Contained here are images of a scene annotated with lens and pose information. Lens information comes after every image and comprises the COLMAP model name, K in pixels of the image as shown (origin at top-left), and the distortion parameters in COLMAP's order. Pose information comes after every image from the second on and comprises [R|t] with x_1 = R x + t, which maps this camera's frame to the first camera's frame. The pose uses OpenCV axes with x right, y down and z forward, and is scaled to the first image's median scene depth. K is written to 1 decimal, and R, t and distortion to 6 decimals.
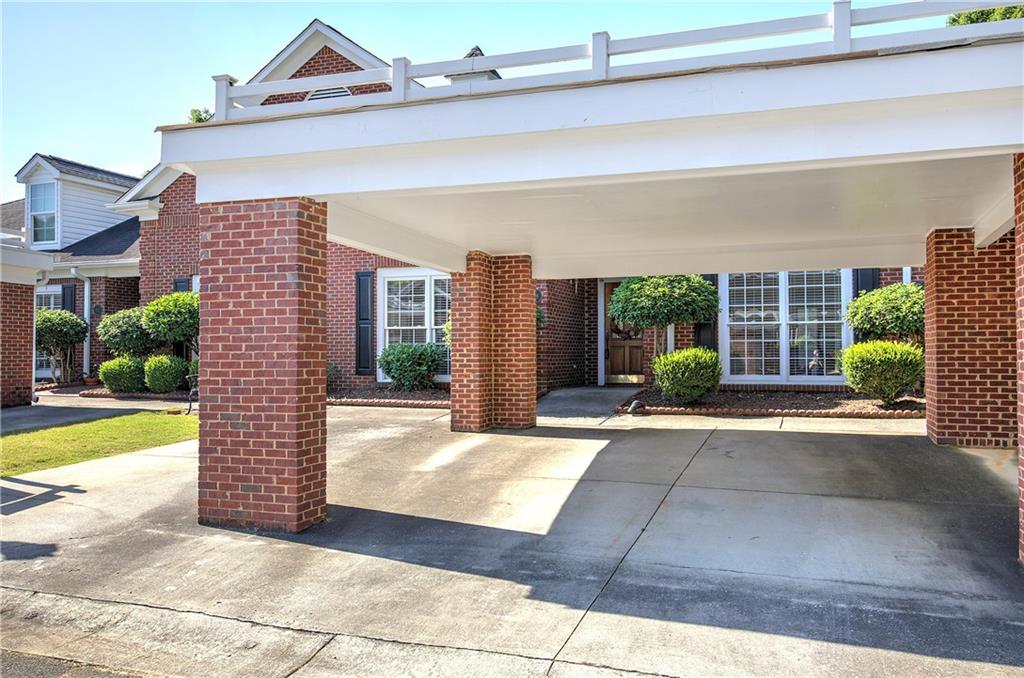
lens RADIAL K [[820.4, 0, 512.0], [0, 820.4, 339.0], [0, 0, 1]] dist [0.000413, -0.000306]
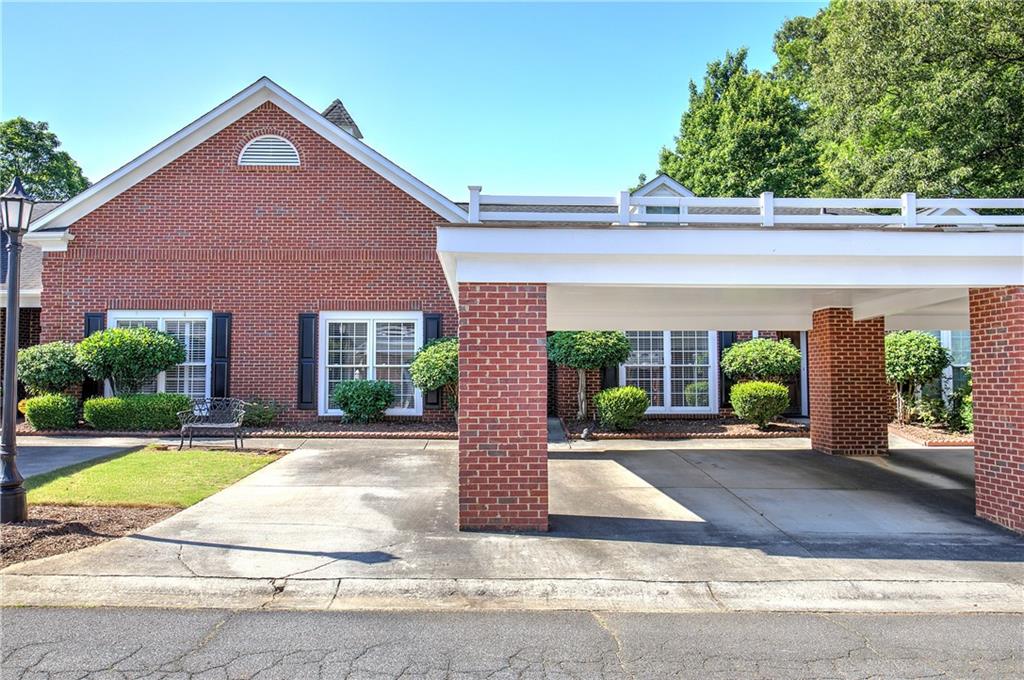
lens RADIAL K [[809.6, 0, 512.0], [0, 809.6, 340.0], [0, 0, 1]] dist [-0.003996, 0.004661]
pose [[0.937169, 0.019194, 0.348348, -0.479122], [-0.007521, 0.999365, -0.034832, -0.019464], [-0.348795, 0.030023, 0.936718, -0.145011]]
